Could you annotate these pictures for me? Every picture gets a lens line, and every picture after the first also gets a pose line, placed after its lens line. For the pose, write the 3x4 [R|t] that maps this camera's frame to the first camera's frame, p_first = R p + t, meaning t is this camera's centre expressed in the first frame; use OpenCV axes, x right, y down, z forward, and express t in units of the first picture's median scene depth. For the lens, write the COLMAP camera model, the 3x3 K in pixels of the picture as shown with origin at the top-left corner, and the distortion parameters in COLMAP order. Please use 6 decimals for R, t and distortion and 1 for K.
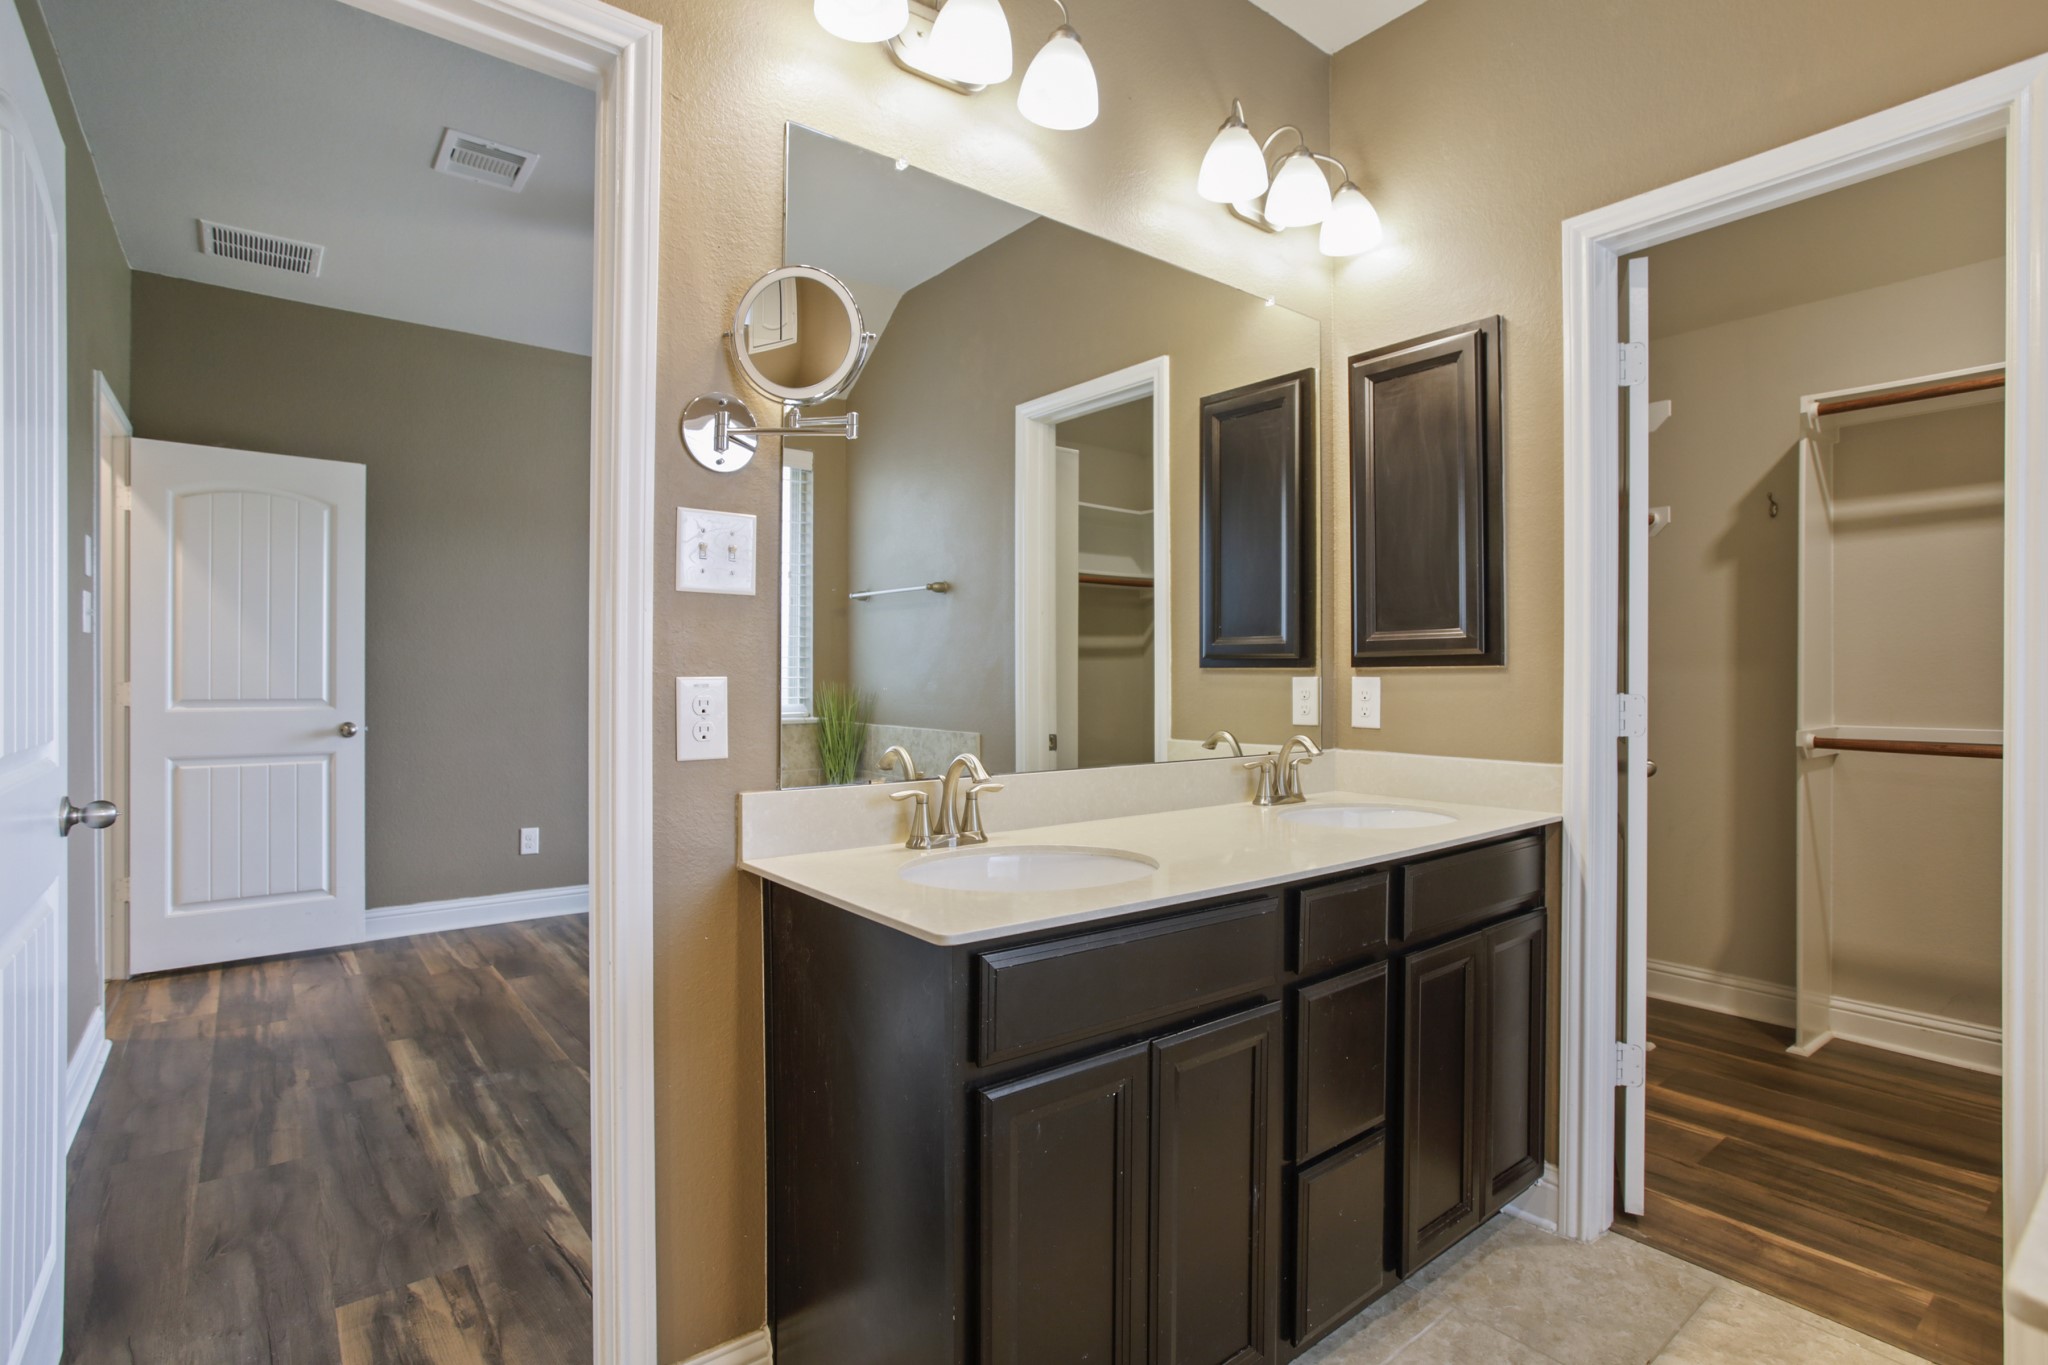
lens RADIAL K [[994.5, 0, 1016.1], [0, 994.5, 684.7], [0, 0, 1]] dist [-0.053063, 0.023183]
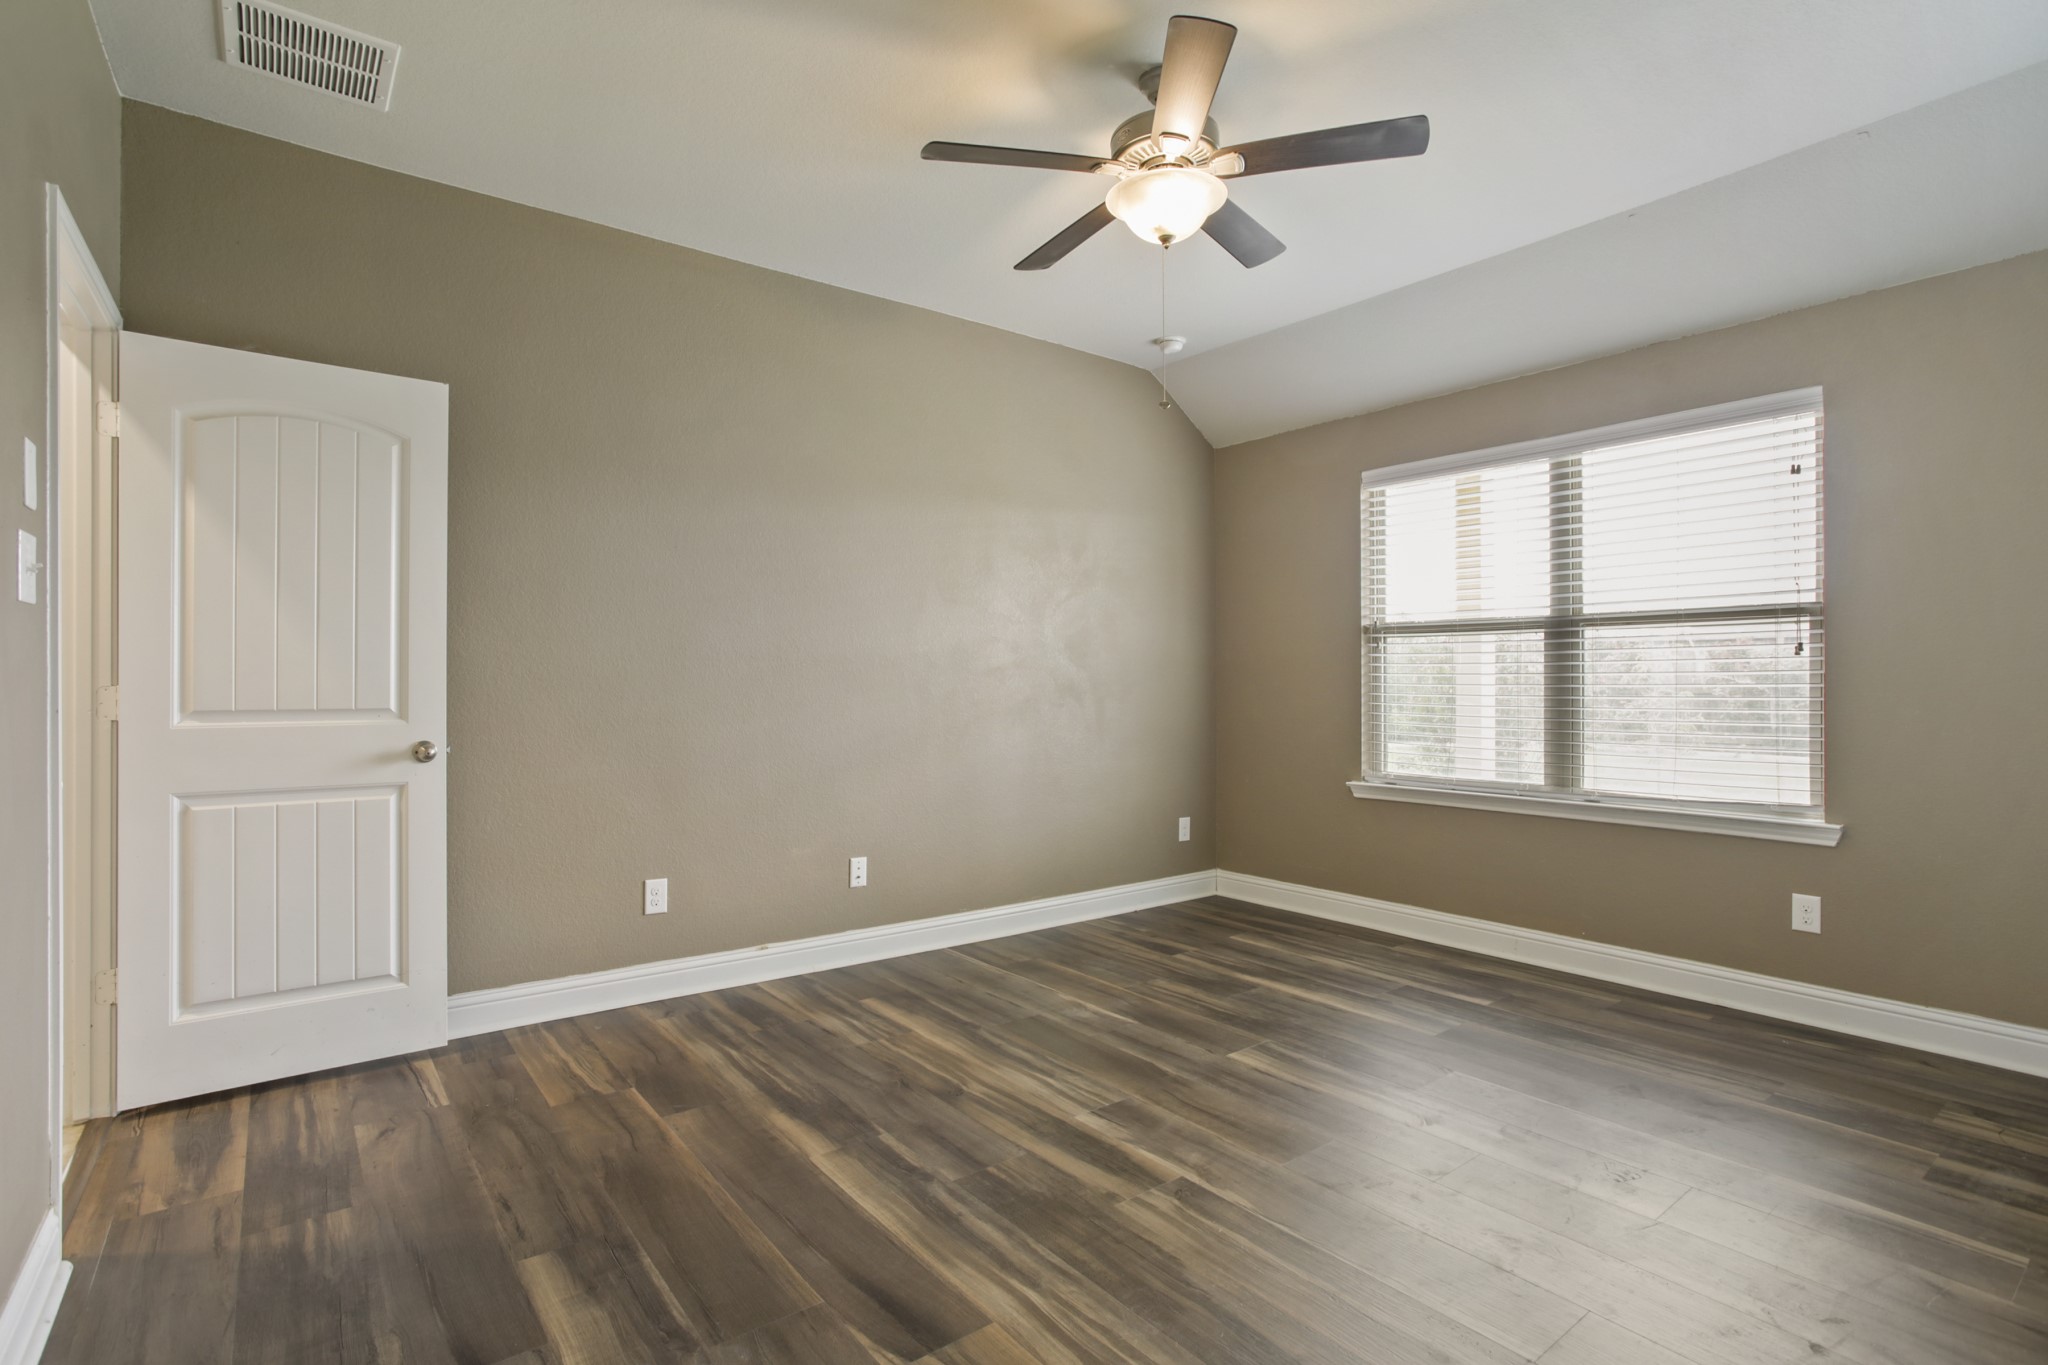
lens RADIAL K [[994.5, 0, 1025.2], [0, 994.5, 685.0], [0, 0, 1]] dist [-0.053063, 0.023183]
pose [[0.999923, -0.002838, -0.012061, -0.259589], [0.002791, 0.999988, -0.003937, 0.001257], [0.012072, 0.003904, 0.999920, 0.316318]]
